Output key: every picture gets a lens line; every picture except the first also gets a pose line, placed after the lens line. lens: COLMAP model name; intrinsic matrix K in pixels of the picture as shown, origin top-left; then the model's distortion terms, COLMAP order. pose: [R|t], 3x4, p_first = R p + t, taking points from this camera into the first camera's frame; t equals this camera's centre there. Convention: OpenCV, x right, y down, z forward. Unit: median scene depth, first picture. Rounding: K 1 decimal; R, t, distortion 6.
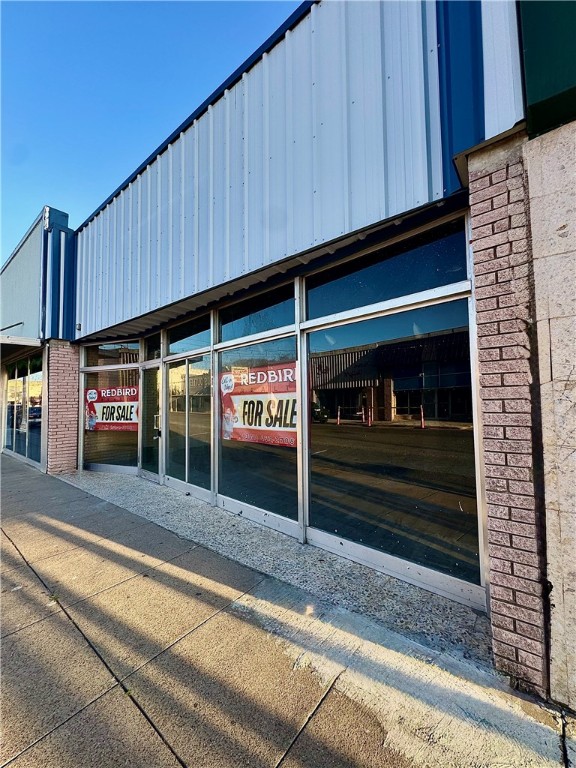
lens RADIAL K [[307.5, 0, 289.4], [0, 307.5, 384.6], [0, 0, 1]] dist [0.001157, 0.000130]
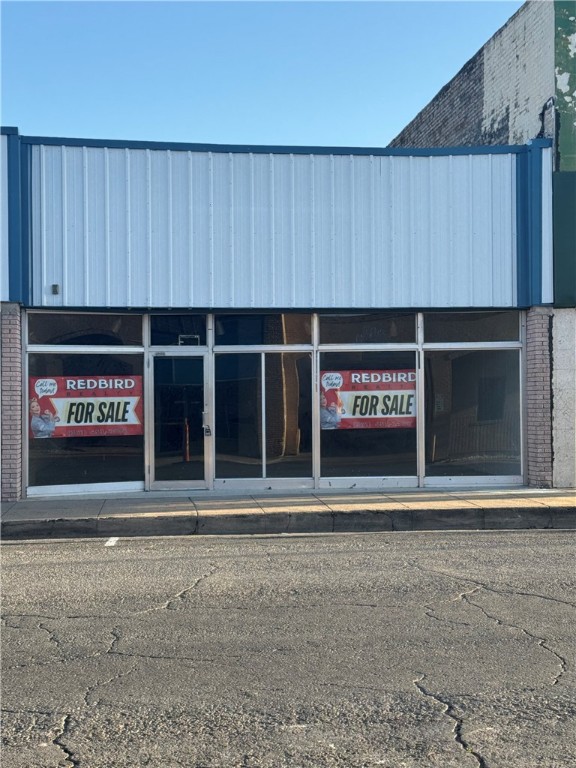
lens RADIAL K [[1258.9, 0, 291.3], [0, 1258.9, 390.4], [0, 0, 1]] dist [0.186524, 0.000000]
pose [[0.681060, 0.016836, 0.732034, -4.272067], [-0.037678, 0.999217, 0.012073, -0.020965], [-0.731258, -0.035804, 0.681161, -2.388819]]
